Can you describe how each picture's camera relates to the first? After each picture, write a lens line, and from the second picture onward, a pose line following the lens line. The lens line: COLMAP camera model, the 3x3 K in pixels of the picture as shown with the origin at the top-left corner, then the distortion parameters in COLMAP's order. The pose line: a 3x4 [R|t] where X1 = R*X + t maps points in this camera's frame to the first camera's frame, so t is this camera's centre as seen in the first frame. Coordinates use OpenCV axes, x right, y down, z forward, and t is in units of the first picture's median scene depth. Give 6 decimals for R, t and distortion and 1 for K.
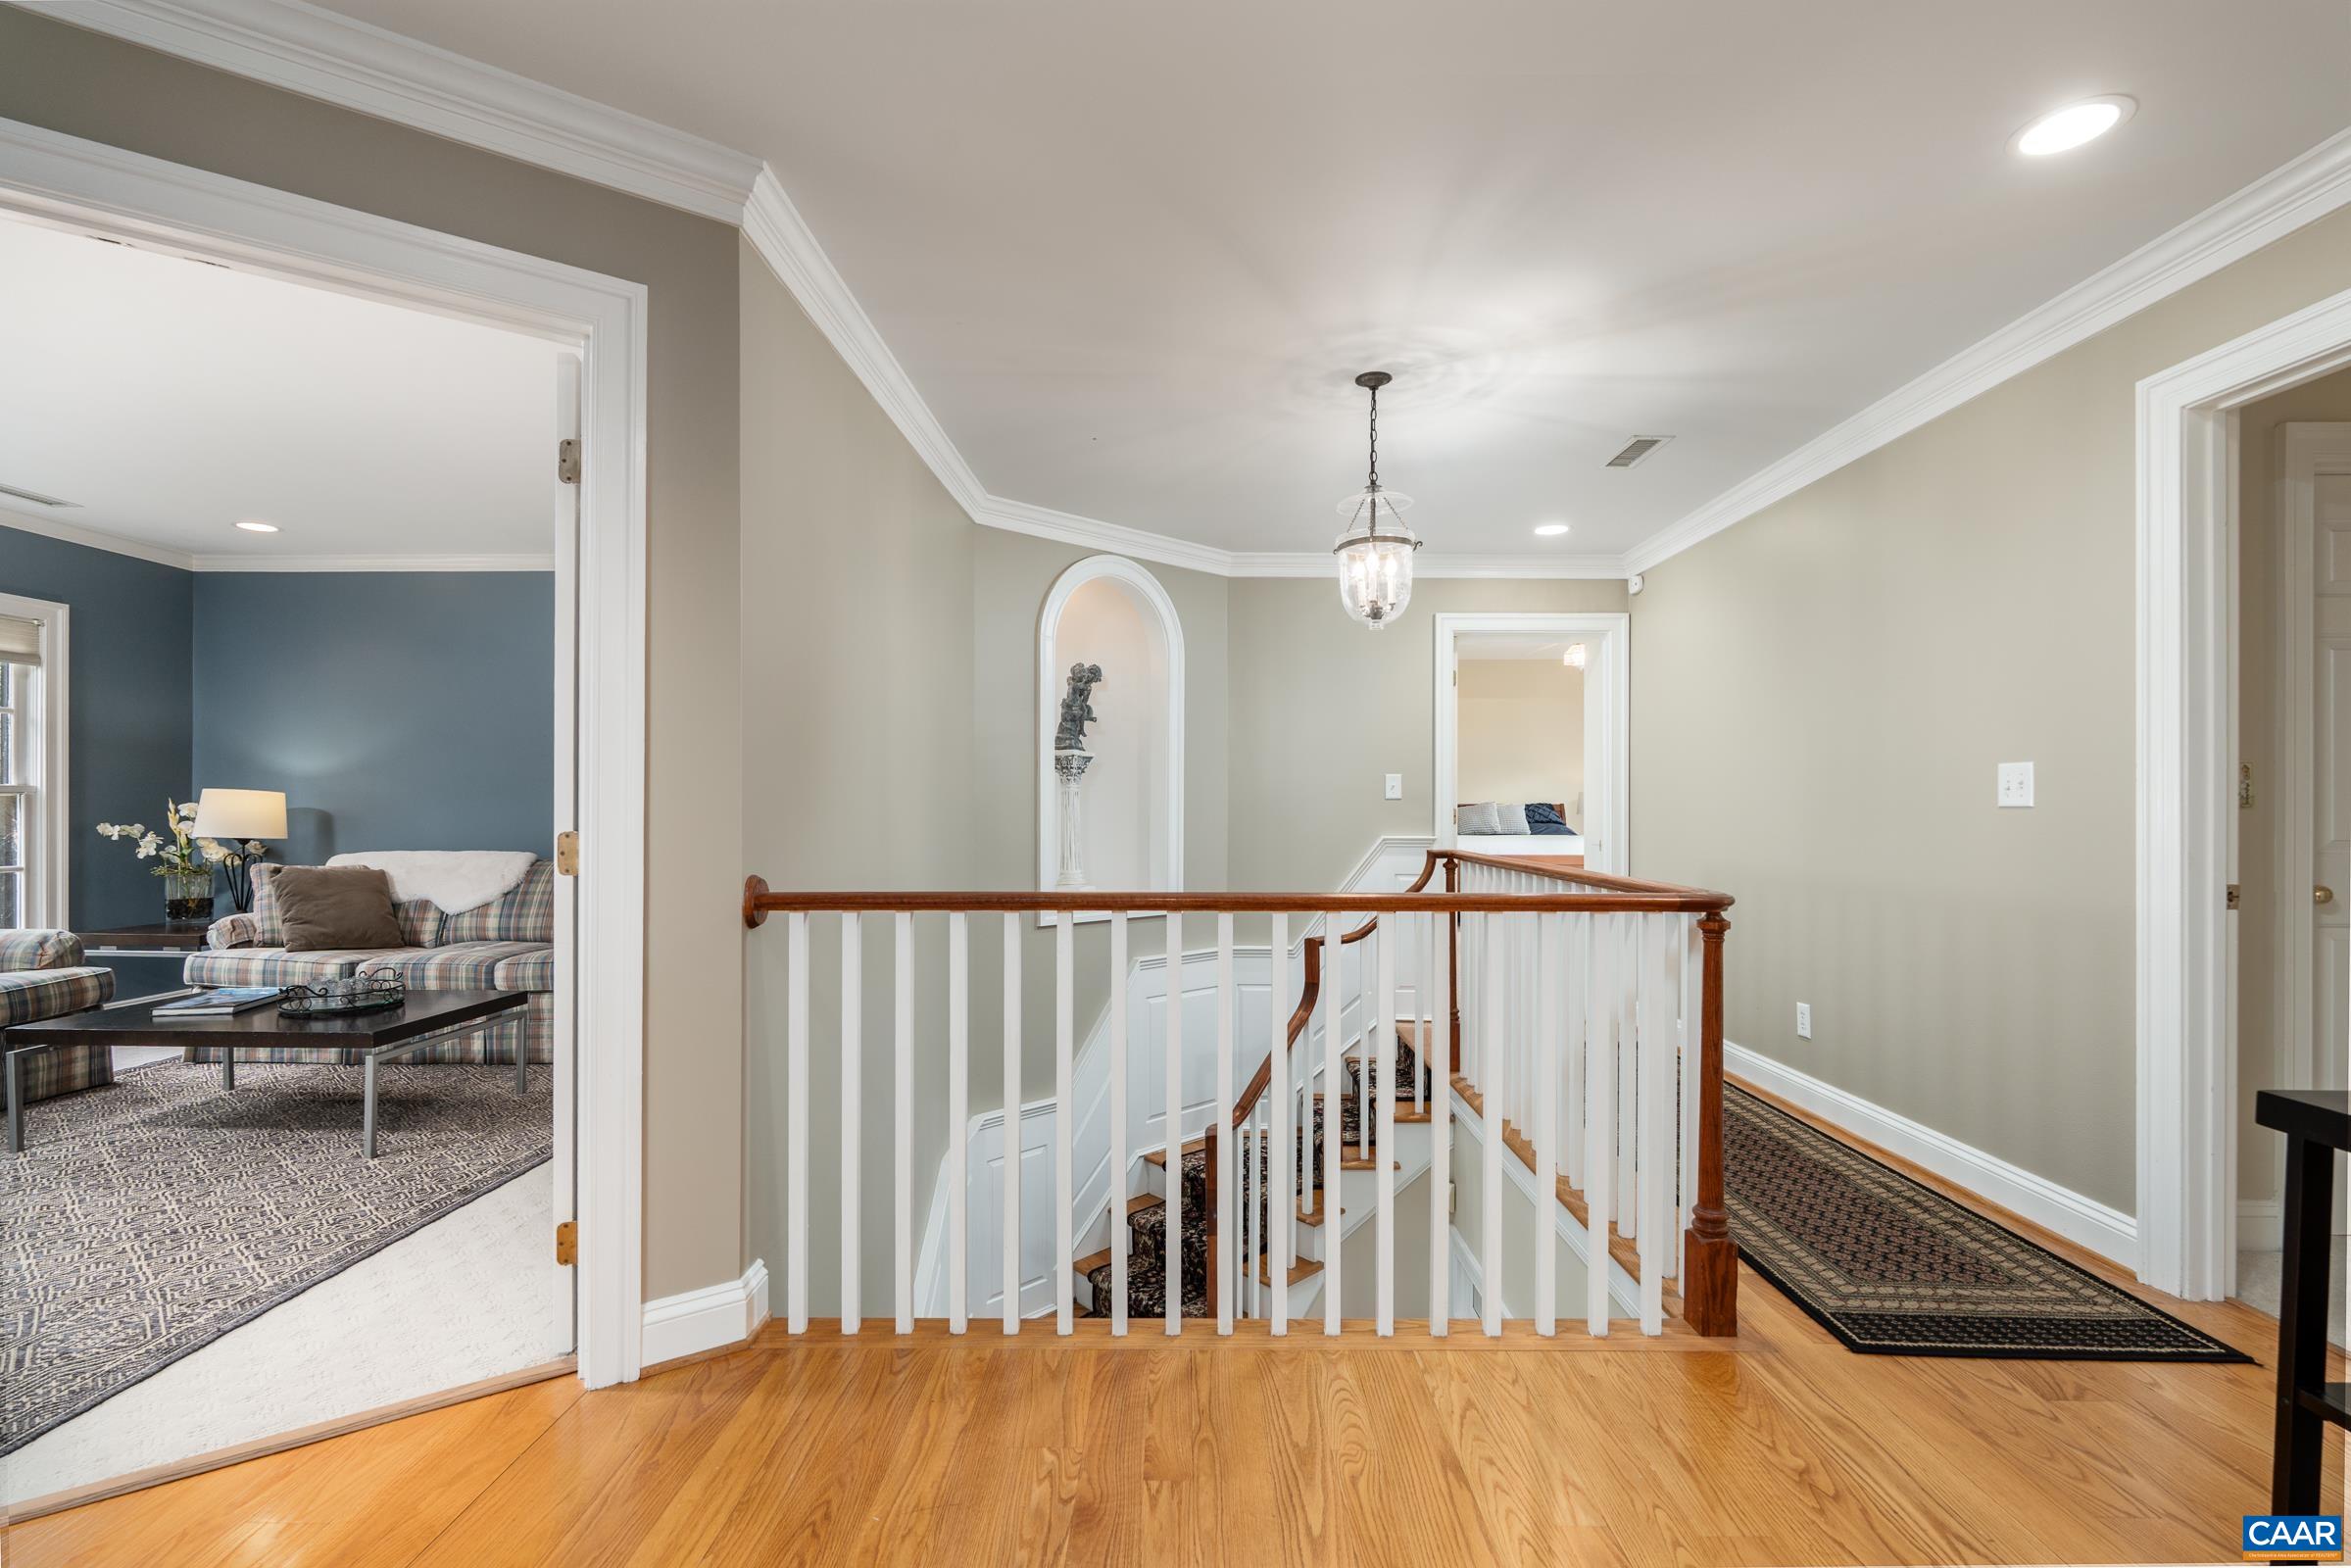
lens RADIAL K [[1056.1, 0, 1195.7], [0, 1056.1, 806.7], [0, 0, 1]] dist [-0.003716, 0.000105]
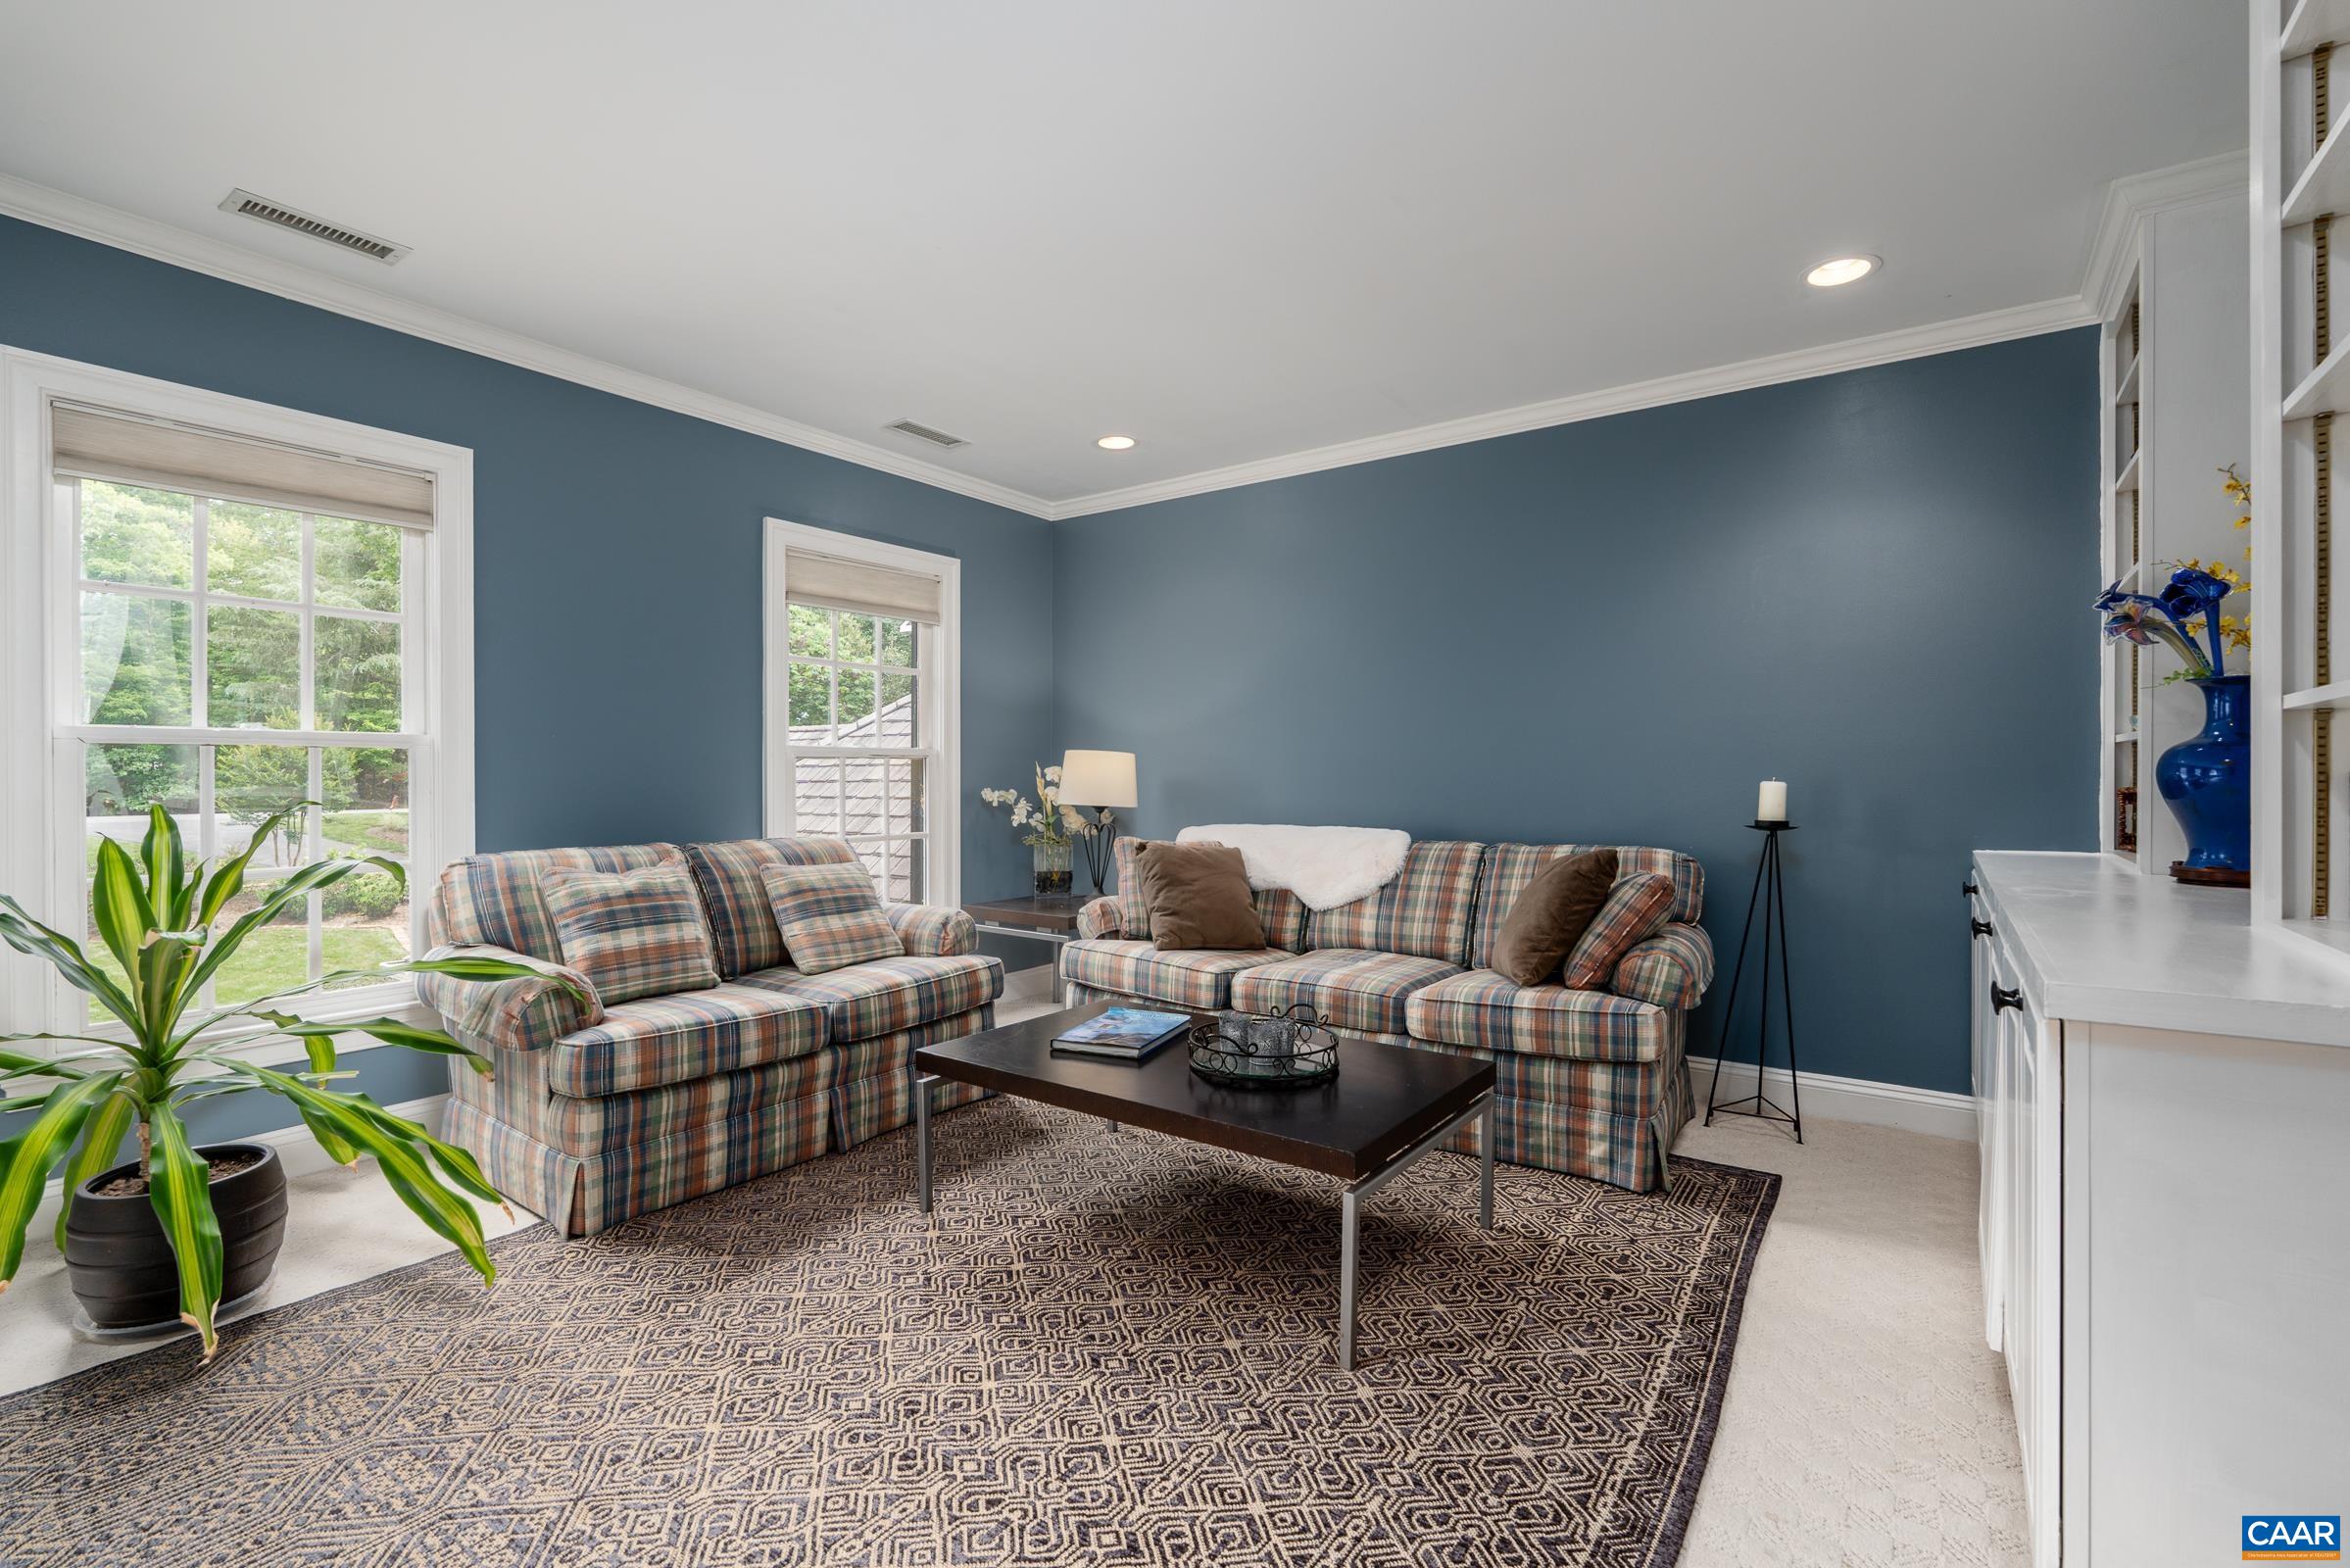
lens RADIAL K [[1055.7, 0, 1157.8], [0, 1055.7, 777.9], [0, 0, 1]] dist [-0.003716, 0.000105]
pose [[0.813246, -0.001628, -0.581918, -0.359710], [0.001327, 0.999999, -0.000944, 0.007546], [0.581919, -0.000005, 0.813247, 0.317337]]
